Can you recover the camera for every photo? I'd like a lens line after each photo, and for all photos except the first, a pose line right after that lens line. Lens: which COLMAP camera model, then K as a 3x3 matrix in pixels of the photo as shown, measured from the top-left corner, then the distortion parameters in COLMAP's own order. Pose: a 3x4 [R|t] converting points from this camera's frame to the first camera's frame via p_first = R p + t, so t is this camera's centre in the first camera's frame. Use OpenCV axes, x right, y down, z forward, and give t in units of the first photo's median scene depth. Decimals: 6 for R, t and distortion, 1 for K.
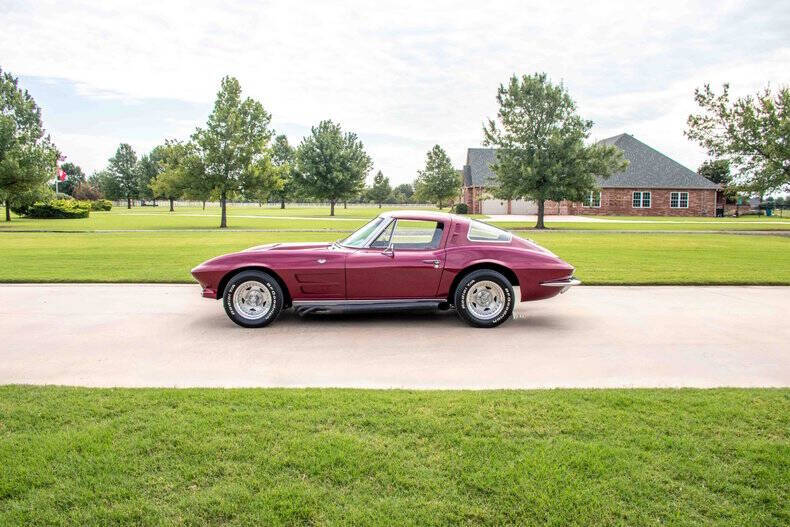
lens RADIAL K [[628.6, 0, 395.0], [0, 628.6, 263.5], [0, 0, 1]] dist [-0.169694, 0.126515]
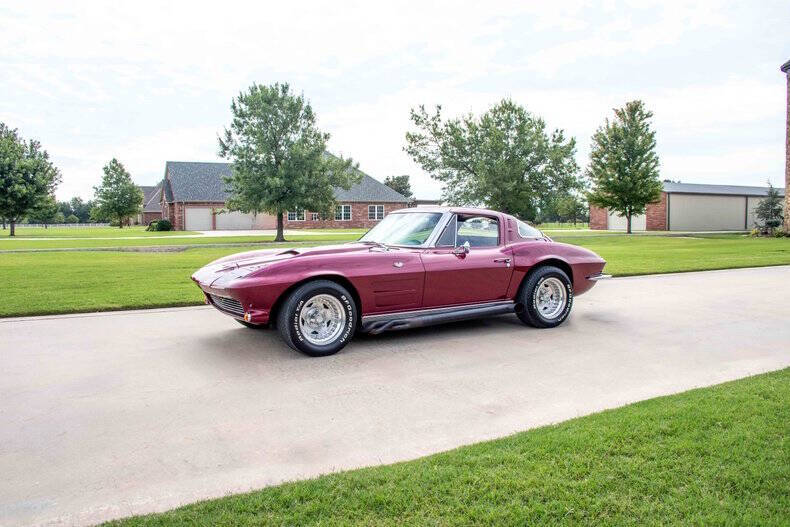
lens RADIAL K [[628.6, 0, 395.0], [0, 628.6, 263.5], [0, 0, 1]] dist [-0.169694, 0.126515]
pose [[0.871384, -0.040249, 0.488949, -0.091875], [0.053230, 0.998502, -0.012671, 0.000920], [-0.487706, 0.037068, 0.872221, 0.051089]]
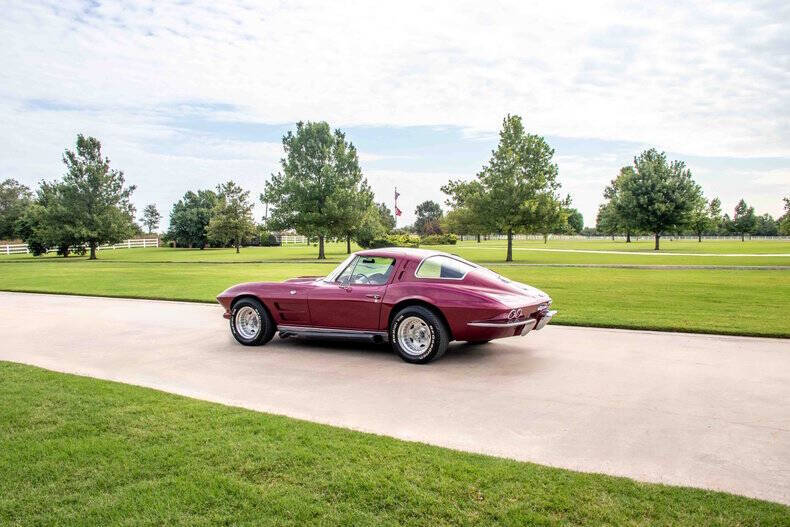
lens RADIAL K [[628.6, 0, 395.0], [0, 628.6, 263.5], [0, 0, 1]] dist [-0.169694, 0.126515]
pose [[0.846657, 0.006582, -0.532099, 0.114804], [-0.035231, 0.998423, -0.043709, -0.002233], [0.530972, 0.055753, 0.845553, 0.022512]]
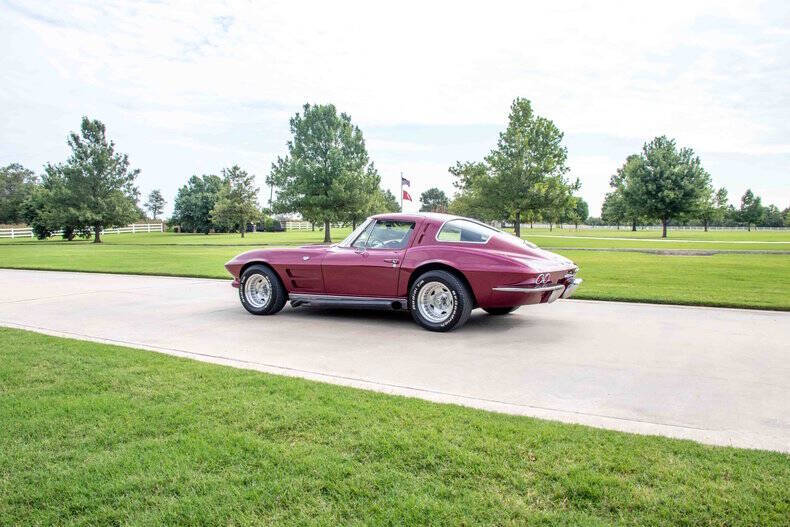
lens RADIAL K [[628.6, 0, 395.0], [0, 628.6, 263.5], [0, 0, 1]] dist [-0.169694, 0.126515]
pose [[0.843057, 0.024054, -0.537287, 0.105984], [-0.043499, 0.998776, -0.023539, 0.004380], [0.536063, 0.043216, 0.843071, 0.028896]]
